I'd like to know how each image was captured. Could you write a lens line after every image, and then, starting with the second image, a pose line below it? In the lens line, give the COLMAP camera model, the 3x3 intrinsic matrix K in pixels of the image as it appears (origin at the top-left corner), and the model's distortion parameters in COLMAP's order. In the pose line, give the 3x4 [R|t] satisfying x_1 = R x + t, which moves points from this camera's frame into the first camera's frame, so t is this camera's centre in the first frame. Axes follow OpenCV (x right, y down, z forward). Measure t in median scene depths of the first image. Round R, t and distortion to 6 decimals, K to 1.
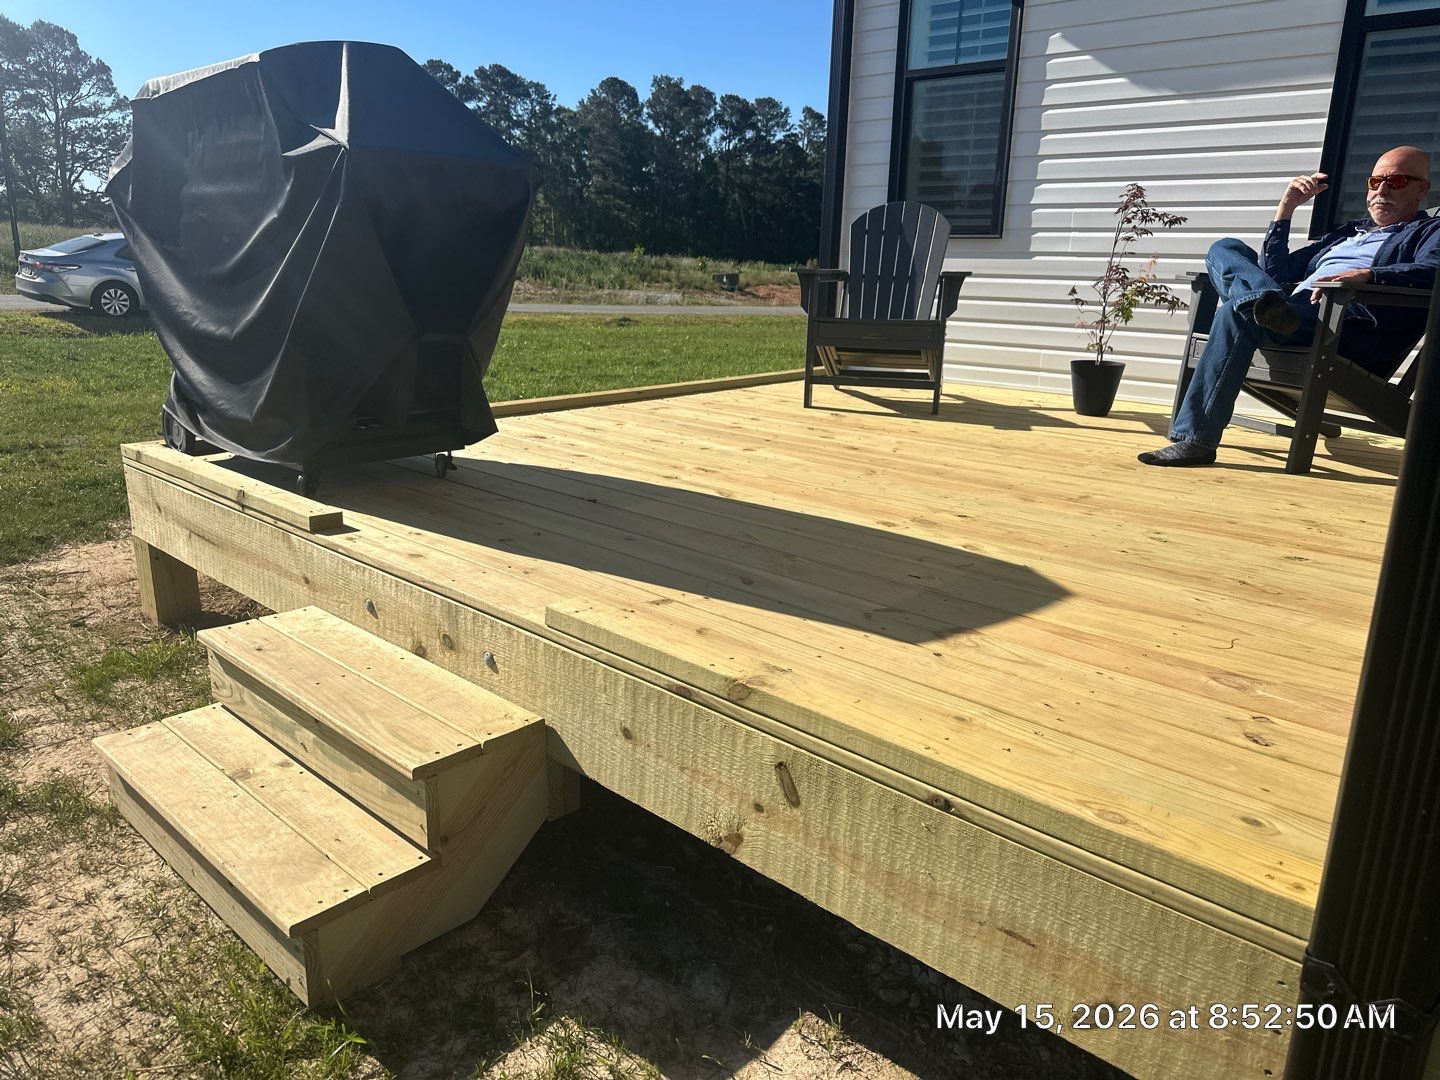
lens RADIAL K [[1036.0, 0, 718.2], [0, 1036.0, 500.8], [0, 0, 1]] dist [0.043454, -0.058315]
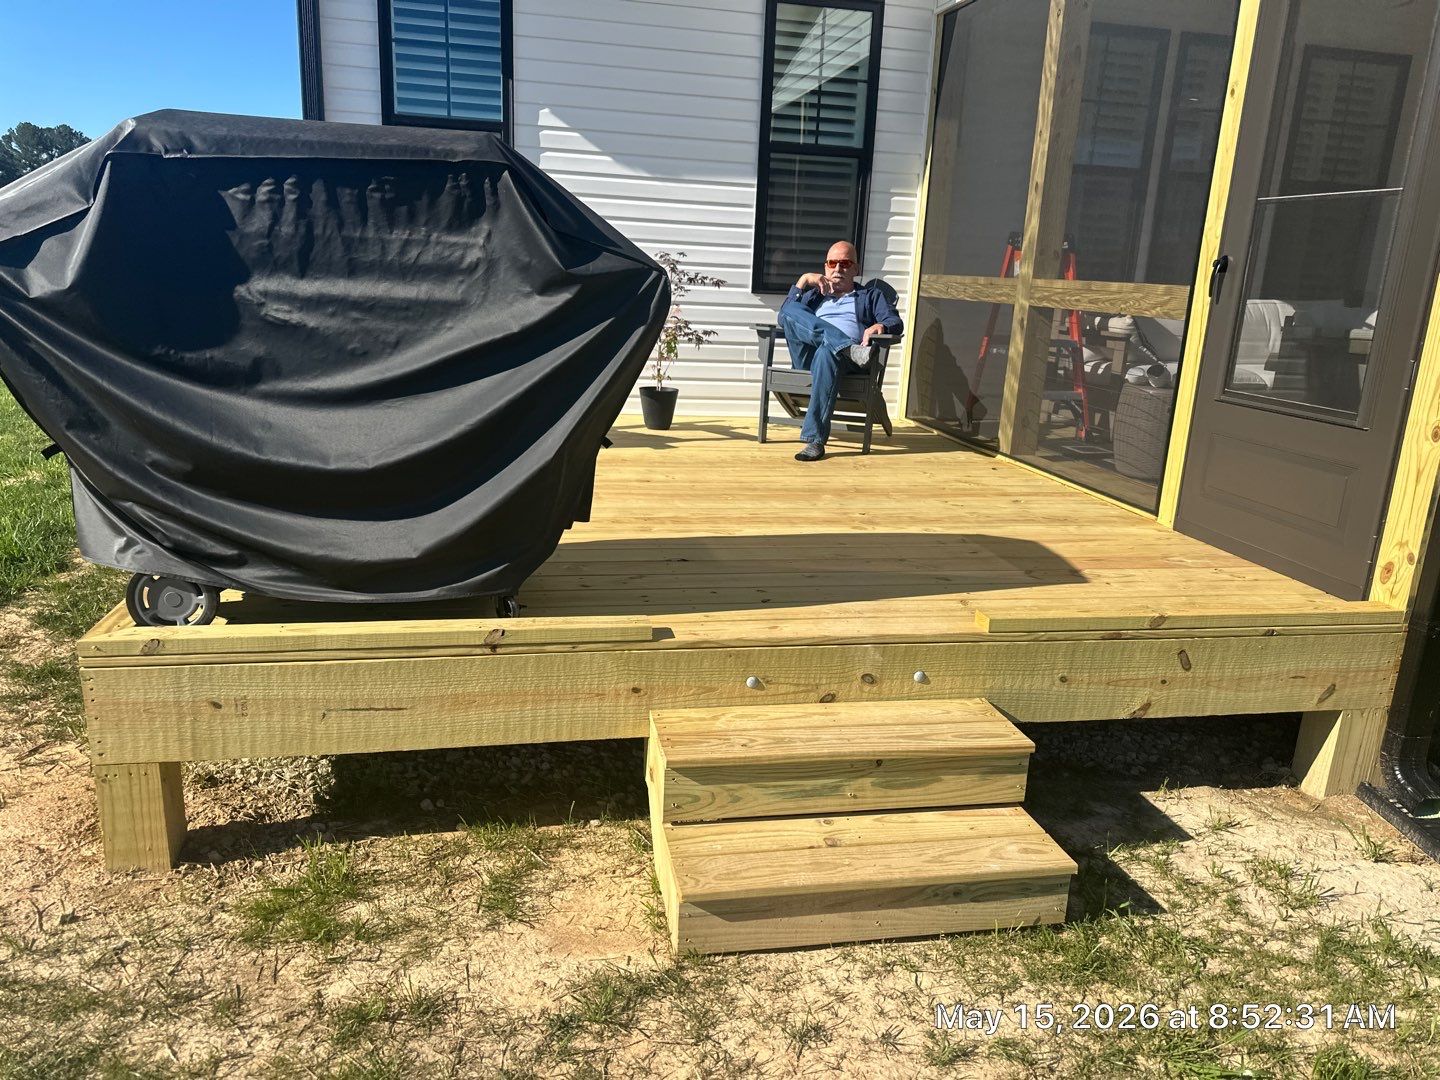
lens RADIAL K [[1009.1, 0, 722.1], [0, 1009.1, 522.3], [0, 0, 1]] dist [0.147791, -0.228814]
pose [[0.585043, -0.189192, 0.788626, -1.147154], [0.153850, 0.980642, 0.121123, -0.201493], [-0.796276, 0.050468, 0.602825, 0.338553]]
